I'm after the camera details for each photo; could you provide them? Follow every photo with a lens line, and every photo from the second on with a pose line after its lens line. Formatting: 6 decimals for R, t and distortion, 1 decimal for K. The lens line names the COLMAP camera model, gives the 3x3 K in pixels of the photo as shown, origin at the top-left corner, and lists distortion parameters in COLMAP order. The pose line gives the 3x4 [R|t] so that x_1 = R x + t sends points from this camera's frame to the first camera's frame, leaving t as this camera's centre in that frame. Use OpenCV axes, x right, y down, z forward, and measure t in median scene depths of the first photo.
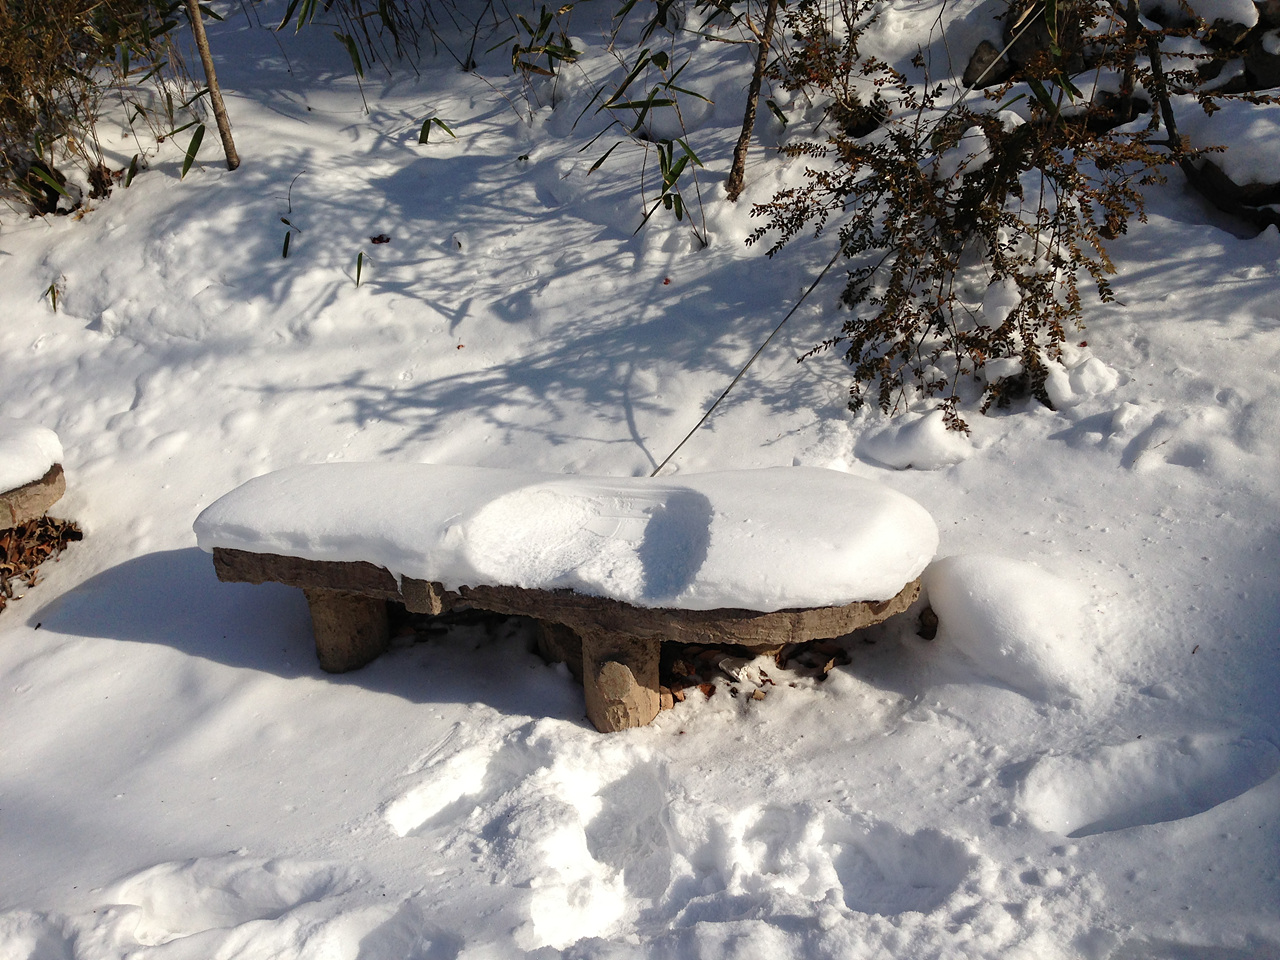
lens RADIAL K [[1189.4, 0, 639.0], [0, 1189.4, 481.1], [0, 0, 1]] dist [0.099541, -0.093767]
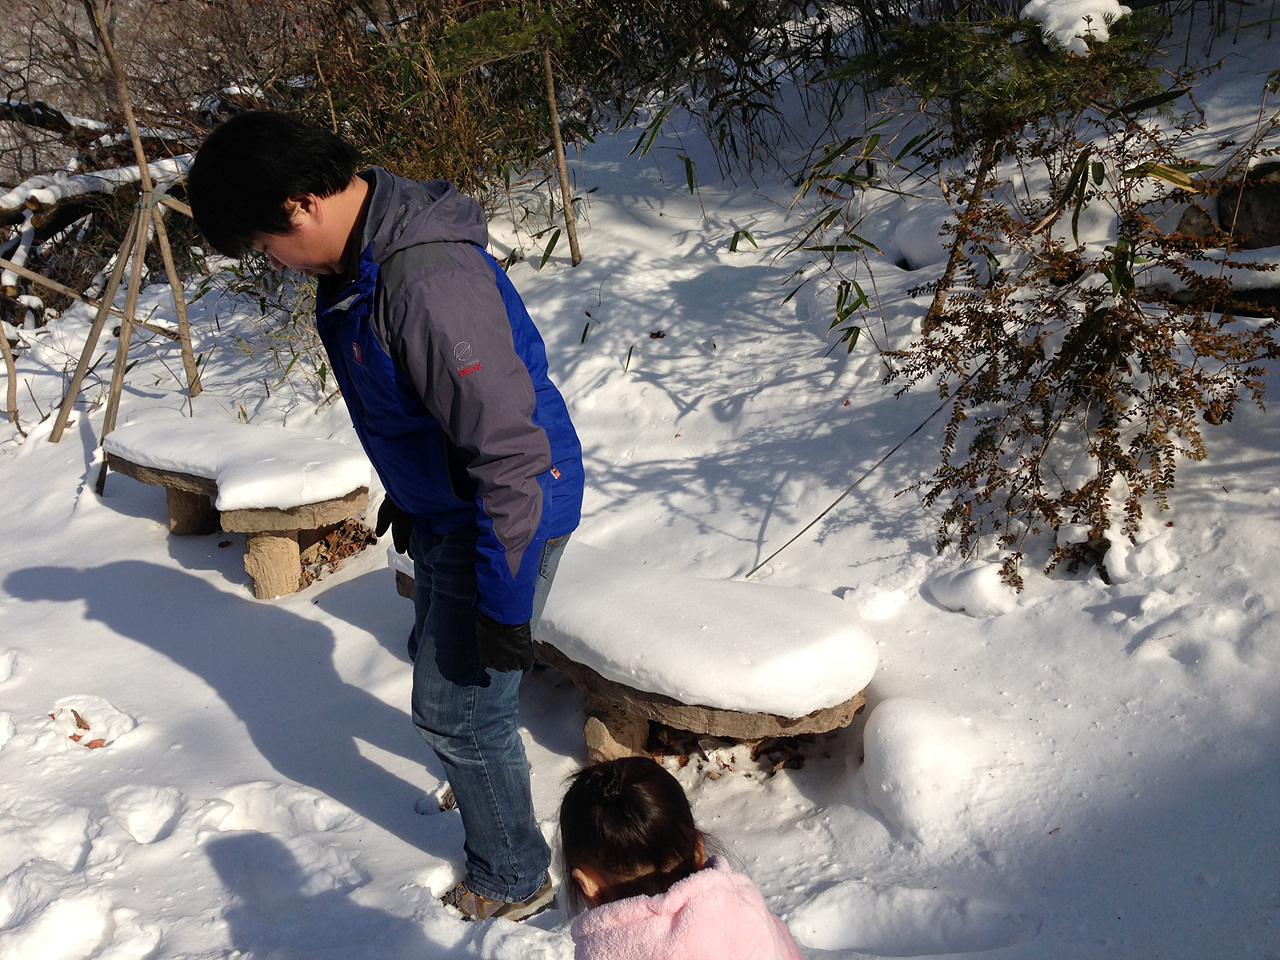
lens RADIAL K [[1225.6, 0, 641.8], [0, 1225.6, 484.5], [0, 0, 1]] dist [0.107720, -0.194869]
pose [[0.891205, 0.149249, -0.428343, 0.331628], [-0.163390, 0.986554, 0.003801, -0.062648], [0.423151, 0.066600, 0.903608, -0.095280]]
